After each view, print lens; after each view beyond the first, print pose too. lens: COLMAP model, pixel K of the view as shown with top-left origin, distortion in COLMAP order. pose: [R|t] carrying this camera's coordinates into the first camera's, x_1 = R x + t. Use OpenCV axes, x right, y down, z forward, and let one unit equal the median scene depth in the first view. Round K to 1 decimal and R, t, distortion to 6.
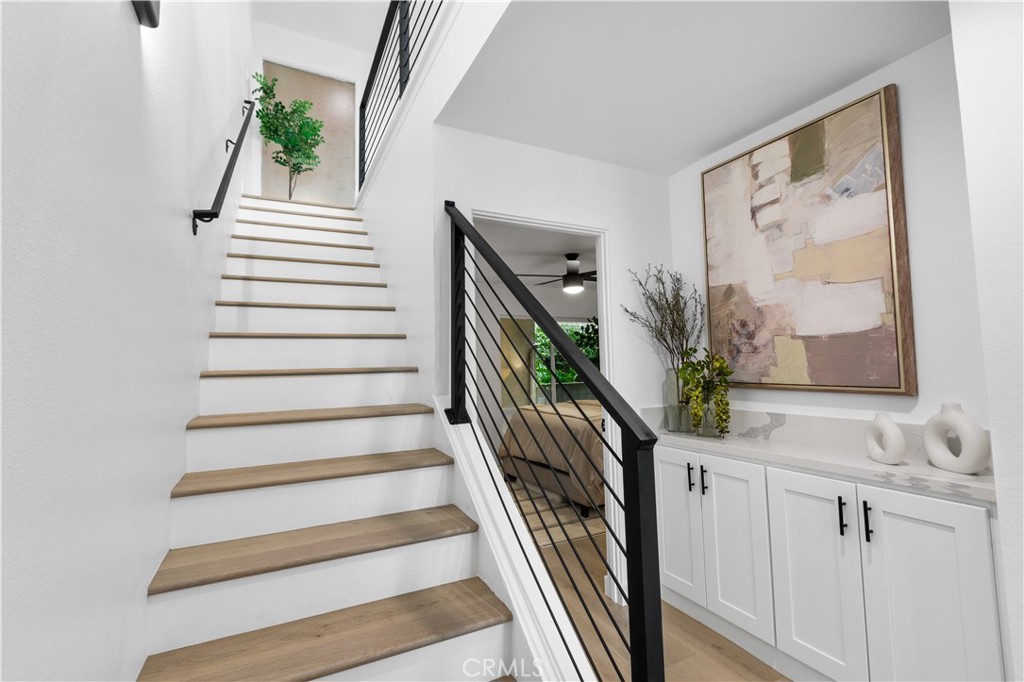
lens RADIAL K [[474.9, 0, 512.2], [0, 474.9, 338.4], [0, 0, 1]] dist [0.000840, 0.000049]
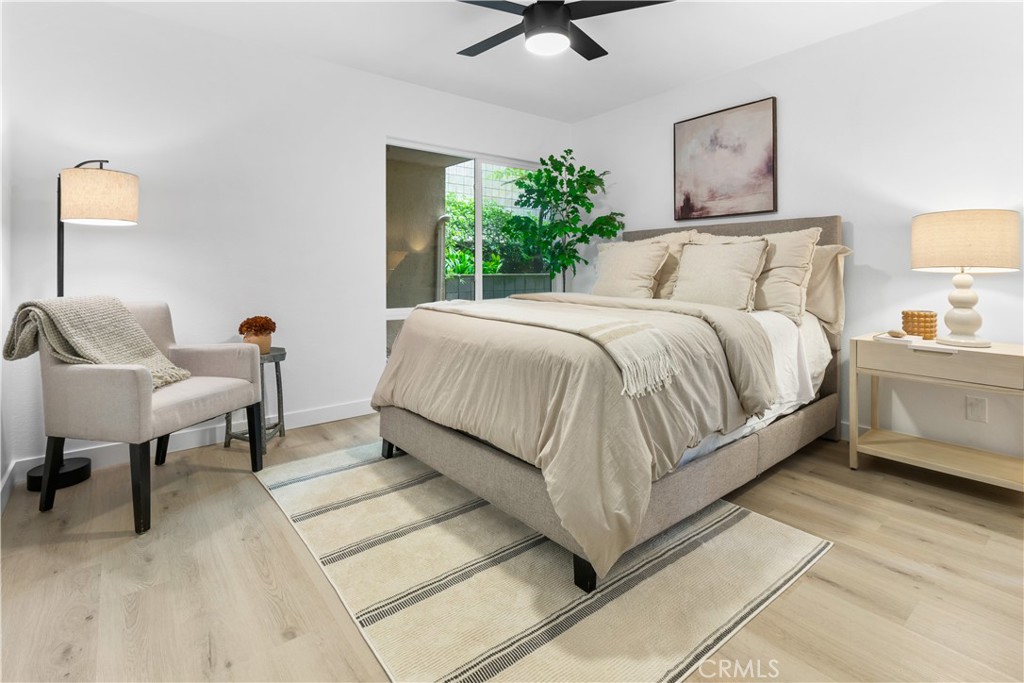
lens RADIAL K [[474.9, 0, 511.7], [0, 474.9, 340.7], [0, 0, 1]] dist [0.000840, 0.000049]
pose [[0.979301, 0.006231, 0.202312, 0.004924], [-0.048389, 0.977750, 0.204116, 0.050266], [-0.196538, -0.209681, 0.957813, 0.324335]]
